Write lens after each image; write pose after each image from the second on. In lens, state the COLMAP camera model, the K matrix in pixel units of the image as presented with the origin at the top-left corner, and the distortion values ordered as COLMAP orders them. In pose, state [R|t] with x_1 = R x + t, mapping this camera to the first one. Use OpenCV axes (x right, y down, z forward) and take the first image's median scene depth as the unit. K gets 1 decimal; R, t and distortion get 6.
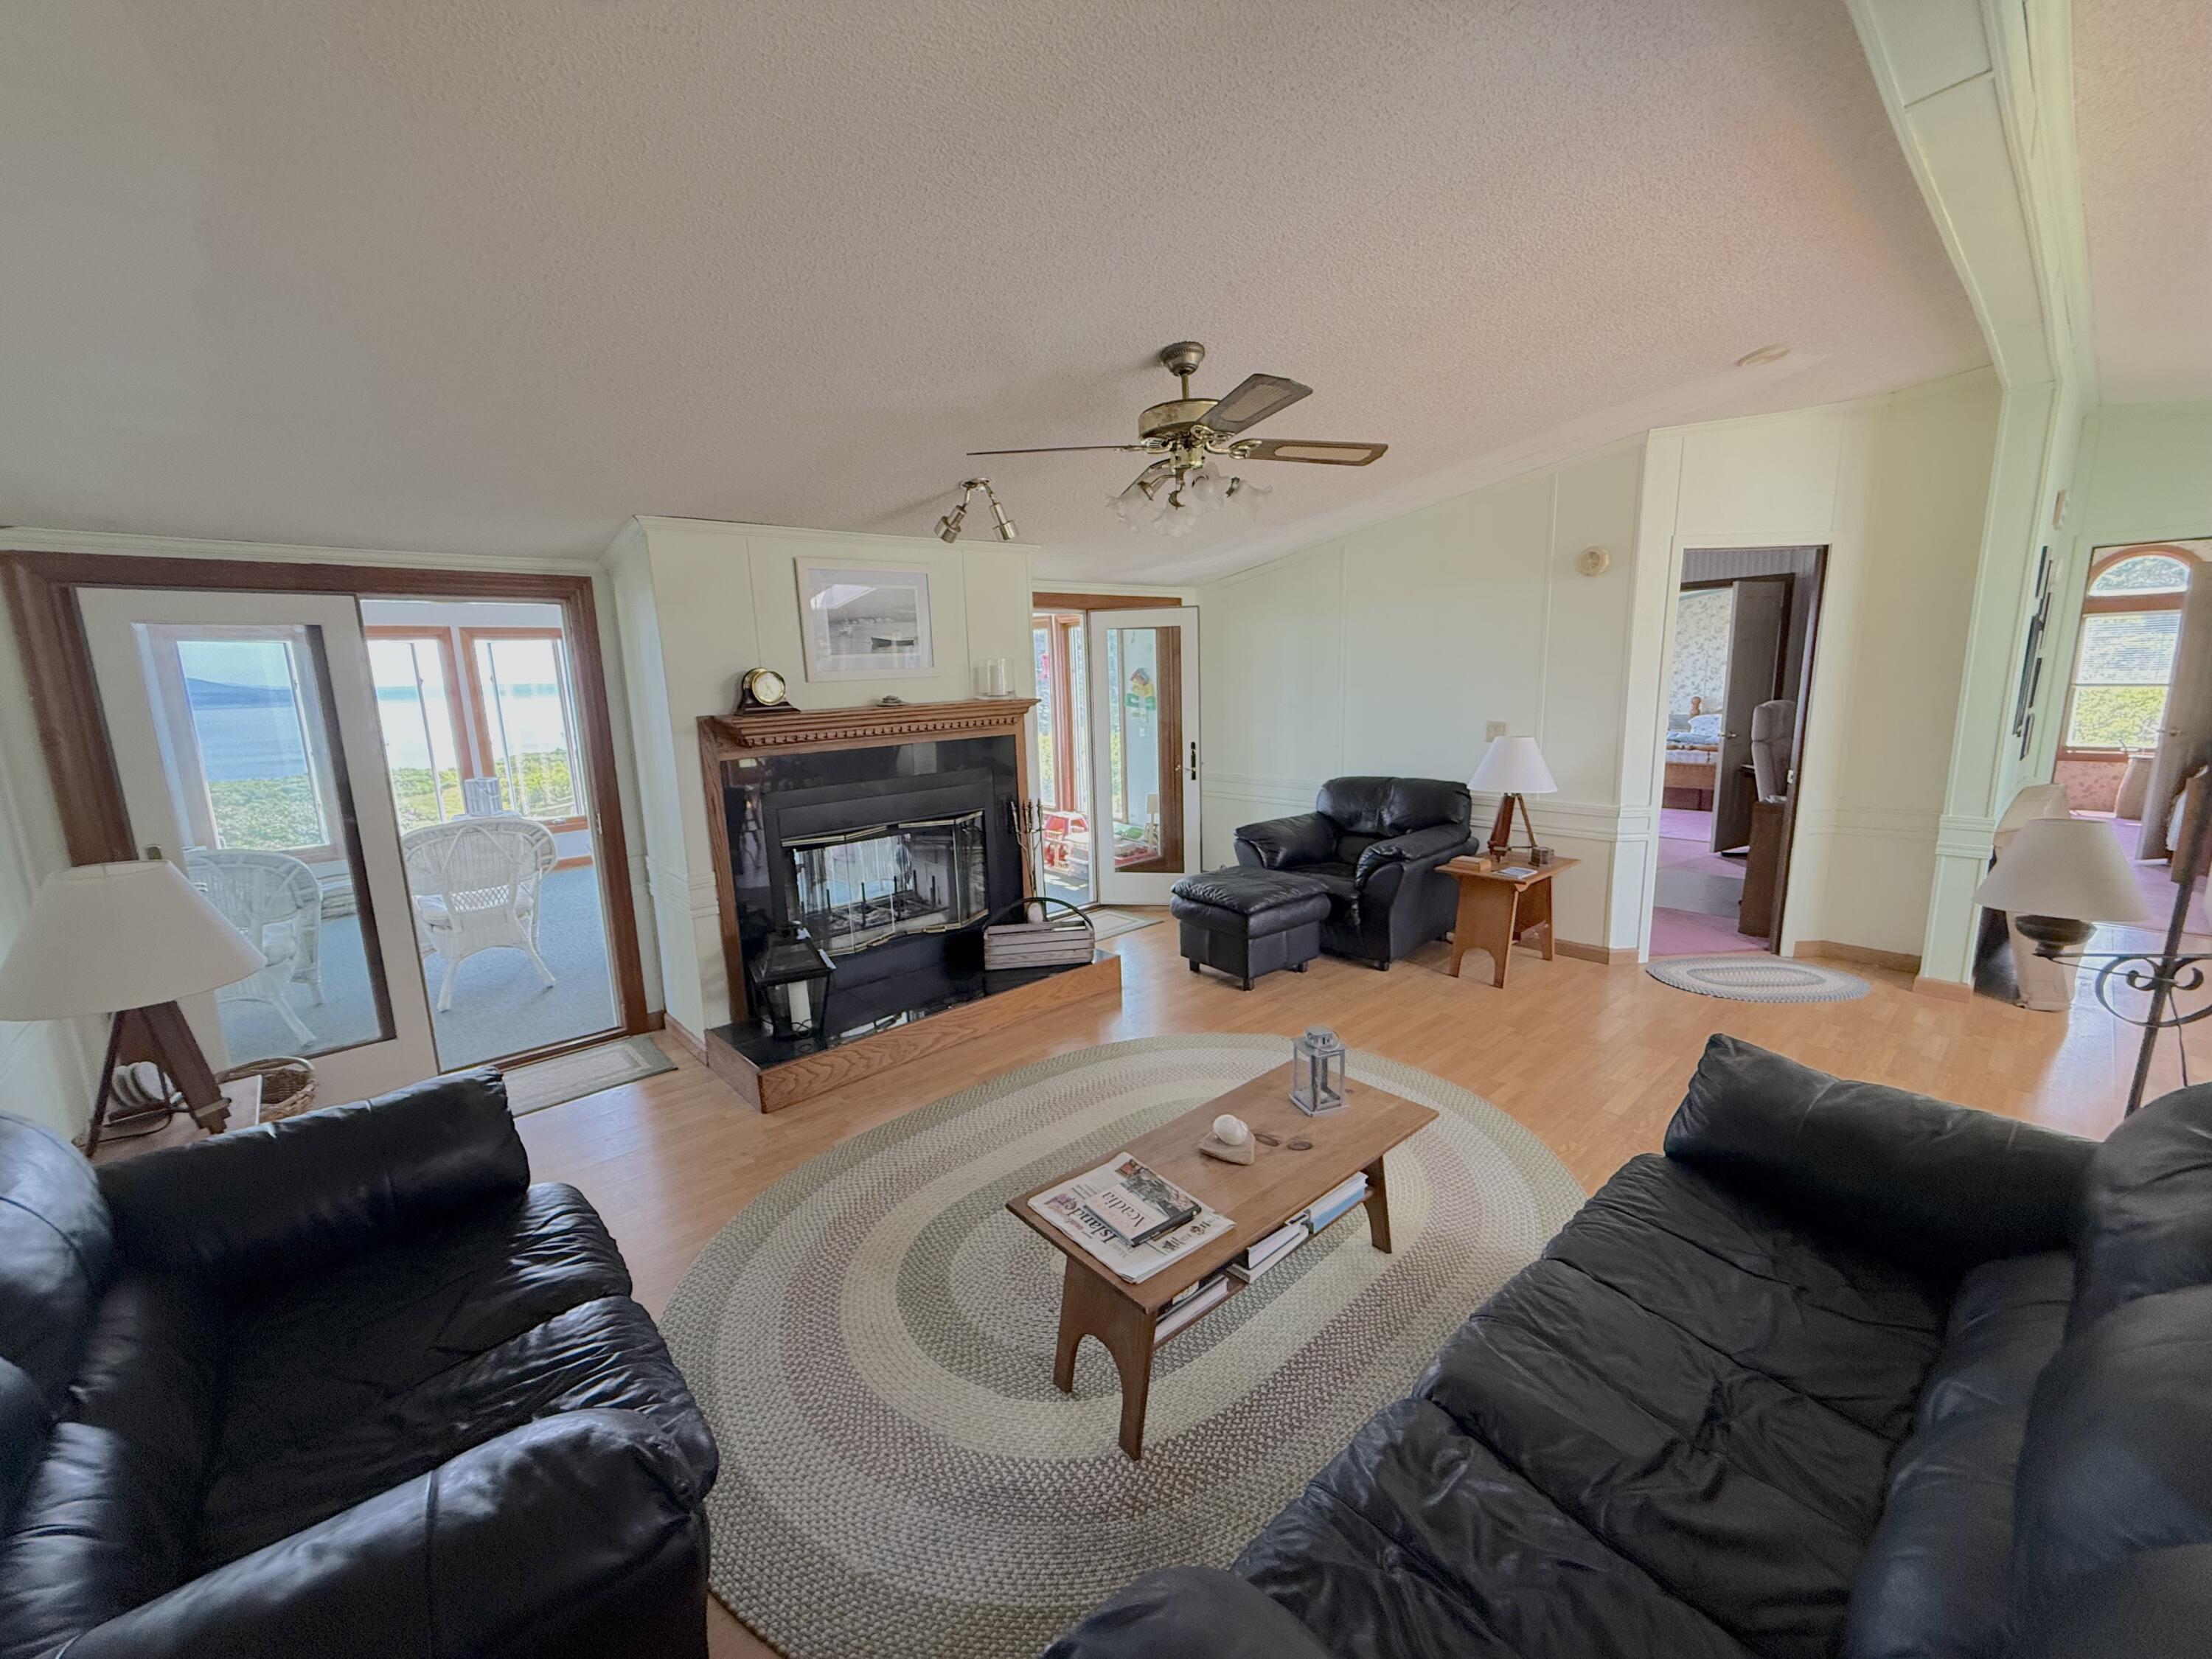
lens RADIAL K [[882.6, 0, 1113.9], [0, 882.6, 830.2], [0, 0, 1]] dist [-0.001943, -0.000171]
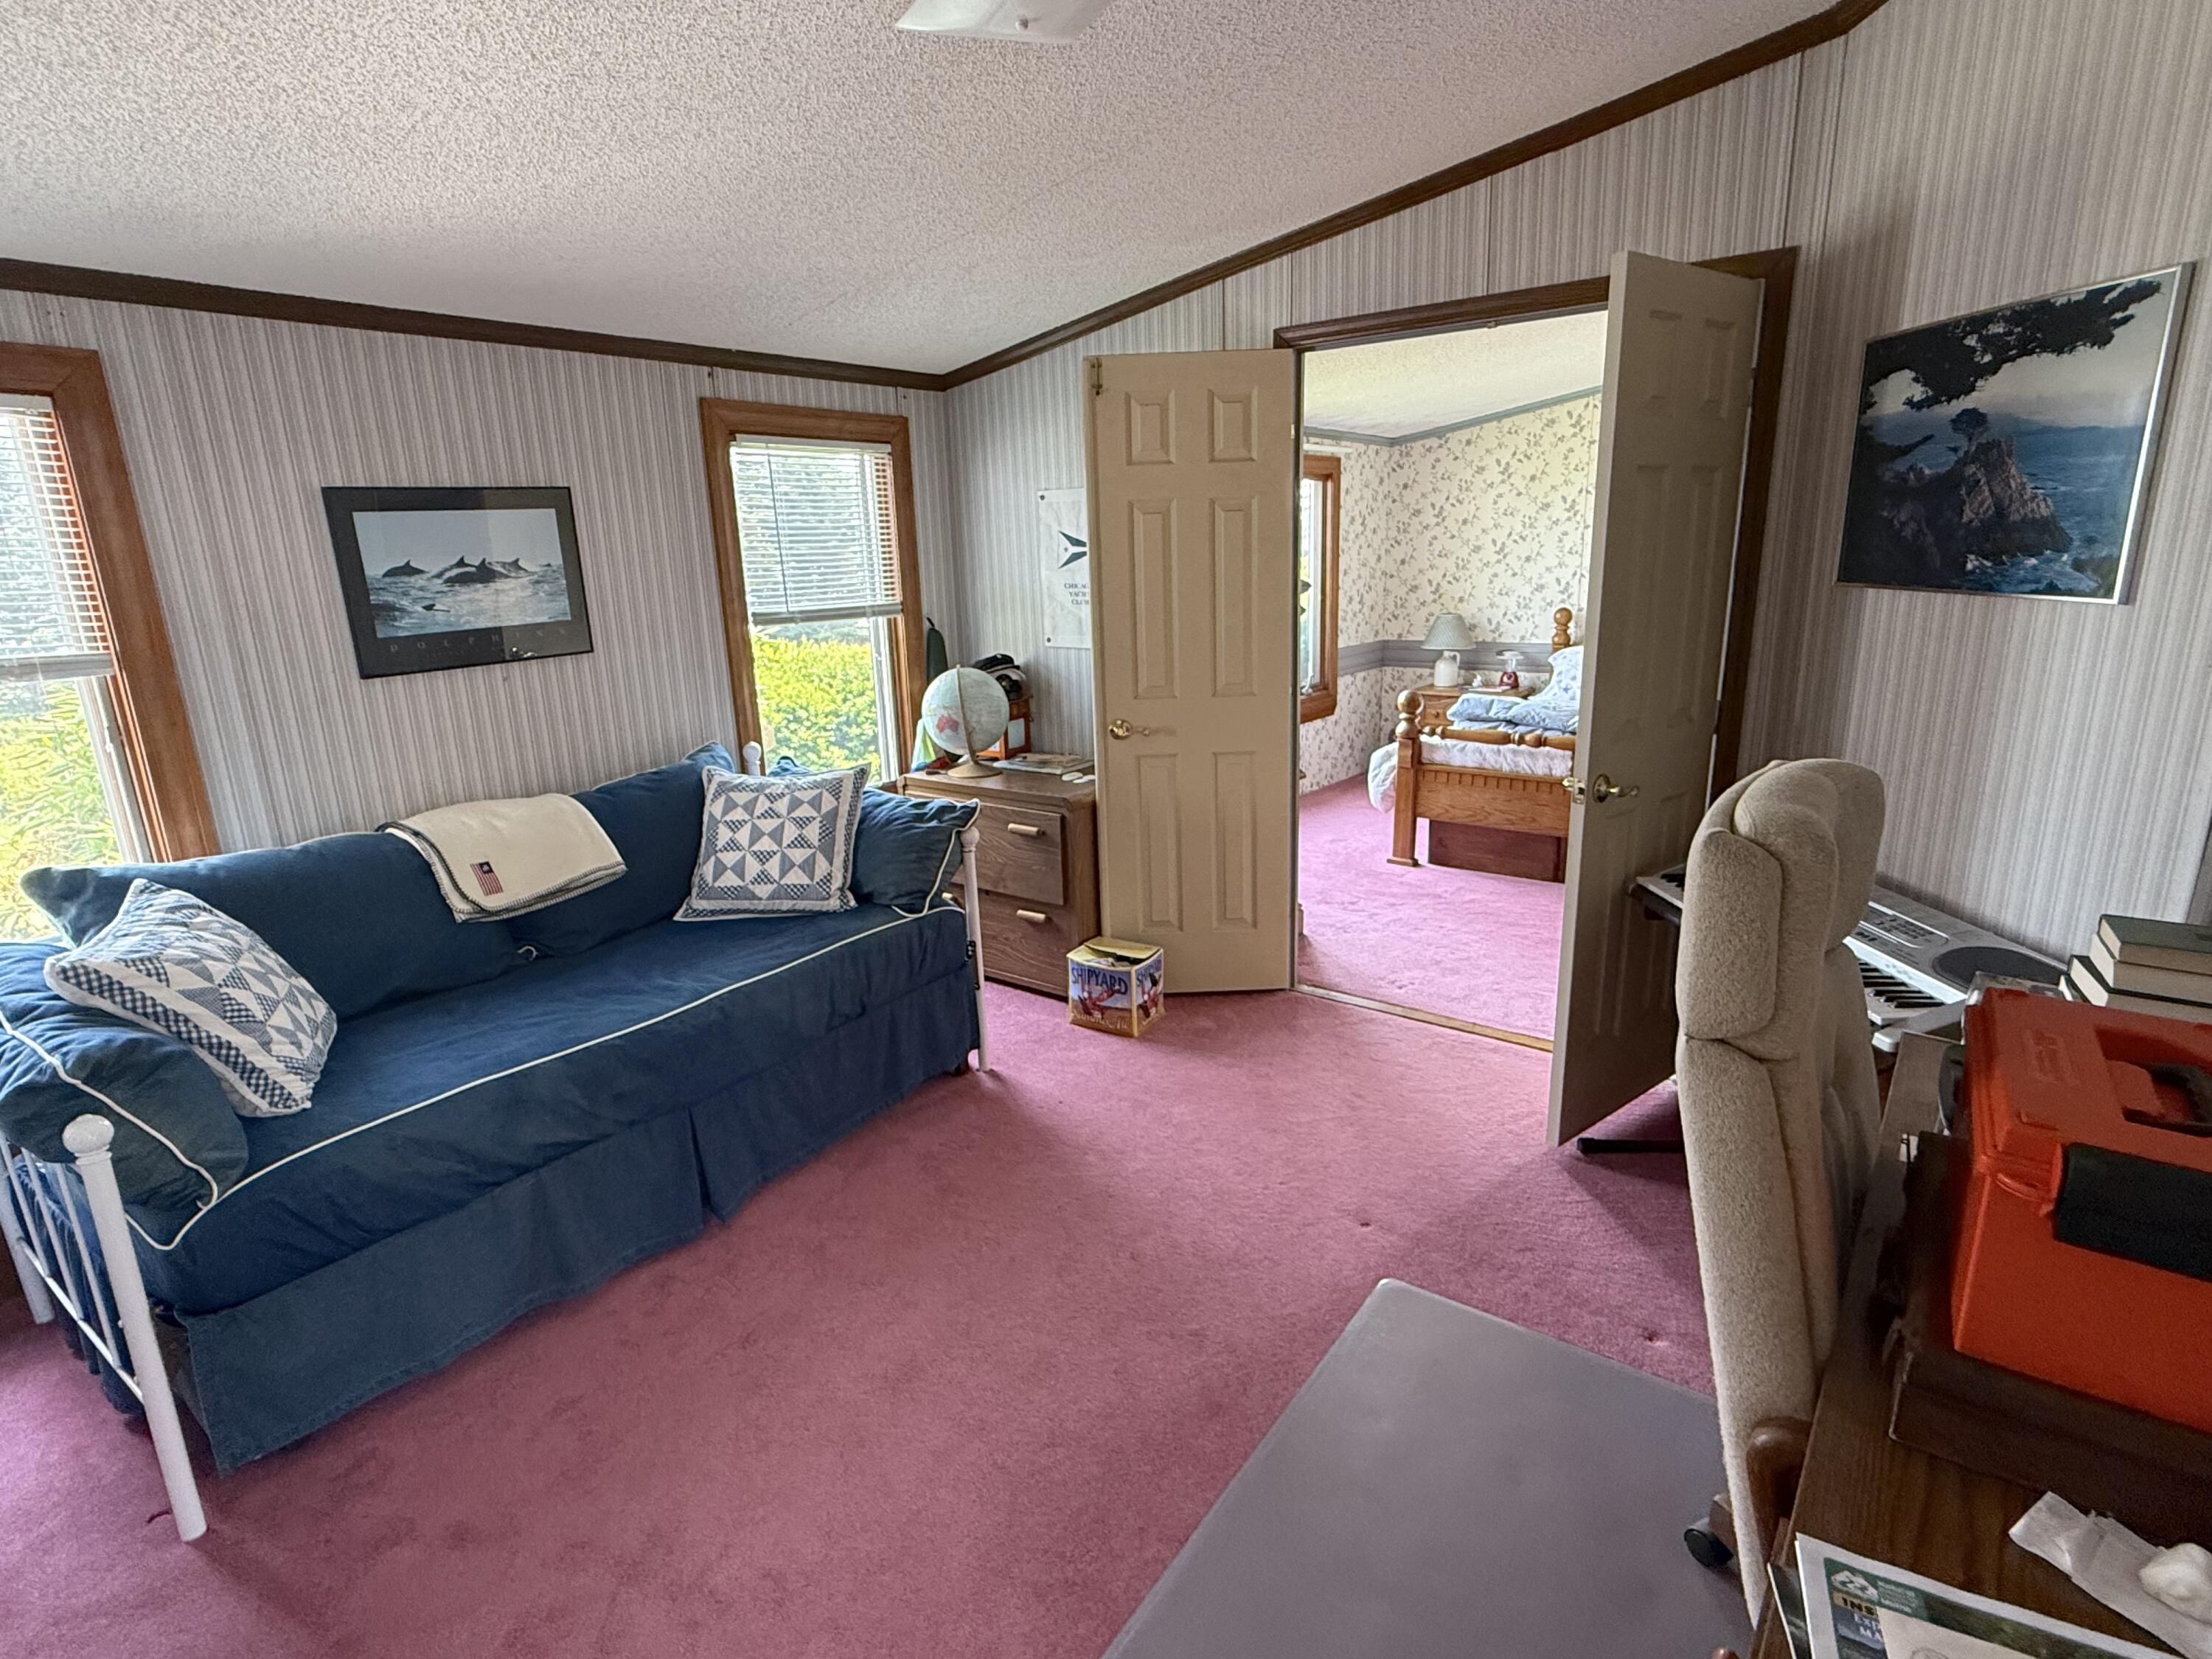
lens RADIAL K [[1154.9, 0, 1109.0], [0, 1154.9, 835.3], [0, 0, 1]] dist [-0.000359, -0.000280]
pose [[0.982536, -0.051747, 0.178730, 0.335260], [0.039021, 0.996495, 0.074000, -0.097624], [-0.181933, -0.065733, 0.981111, 0.464851]]
